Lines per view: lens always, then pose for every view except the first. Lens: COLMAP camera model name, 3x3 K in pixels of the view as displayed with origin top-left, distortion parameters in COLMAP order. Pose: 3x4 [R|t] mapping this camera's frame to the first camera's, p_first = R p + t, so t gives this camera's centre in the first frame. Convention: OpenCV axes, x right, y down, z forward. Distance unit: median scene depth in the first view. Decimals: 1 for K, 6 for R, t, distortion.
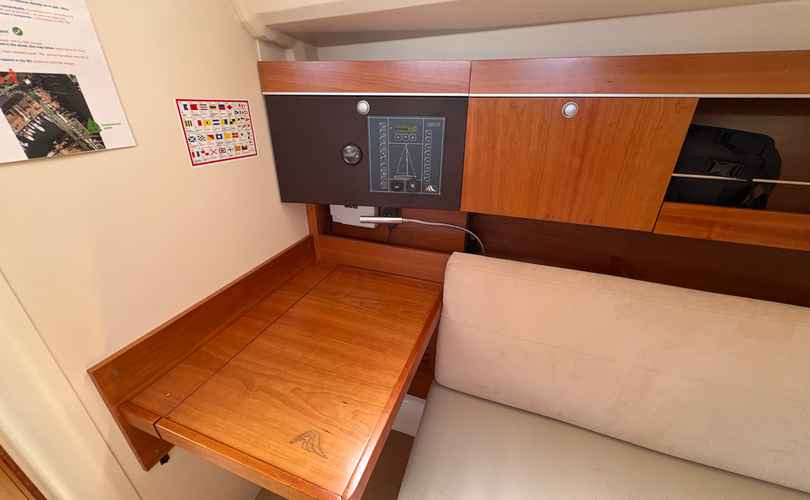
lens RADIAL K [[322.8, 0, 405.0], [0, 322.8, 250.0], [0, 0, 1]] dist [-0.001617, -0.000010]
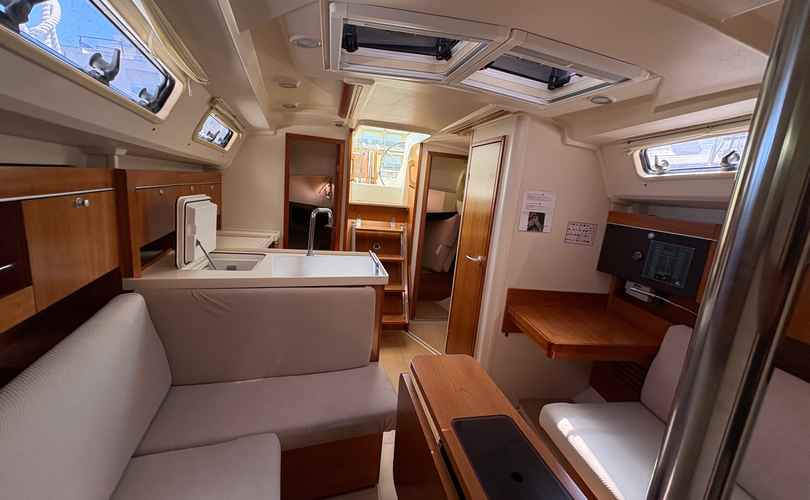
lens RADIAL K [[322.8, 0, 405.0], [0, 322.8, 250.0], [0, 0, 1]] dist [-0.001617, -0.000010]
pose [[0.435312, 0.217217, -0.873682, 1.033736], [-0.468784, 0.883202, -0.013988, 0.414464], [0.768600, 0.415657, 0.486296, -1.199621]]
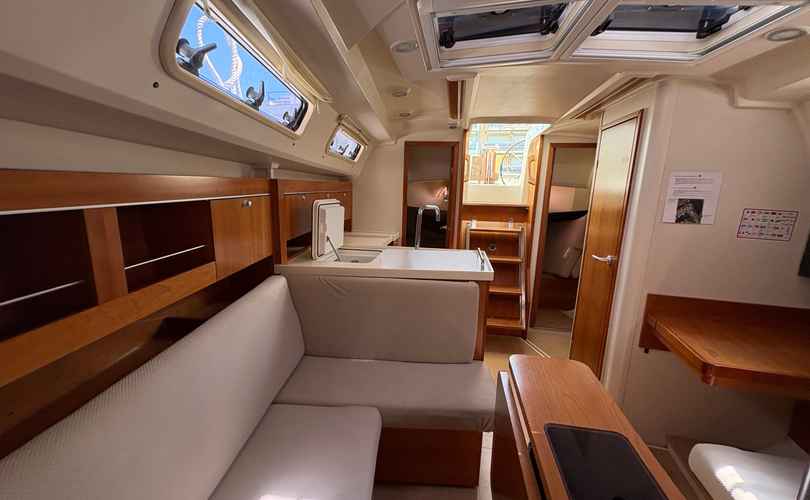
lens RADIAL K [[322.8, 0, 405.0], [0, 322.8, 250.0], [0, 0, 1]] dist [-0.001617, -0.000010]
pose [[0.069319, 0.197339, -0.977881, 1.099050], [-0.451850, 0.880135, 0.145583, 0.420817], [0.889396, 0.431764, 0.150178, -1.049631]]
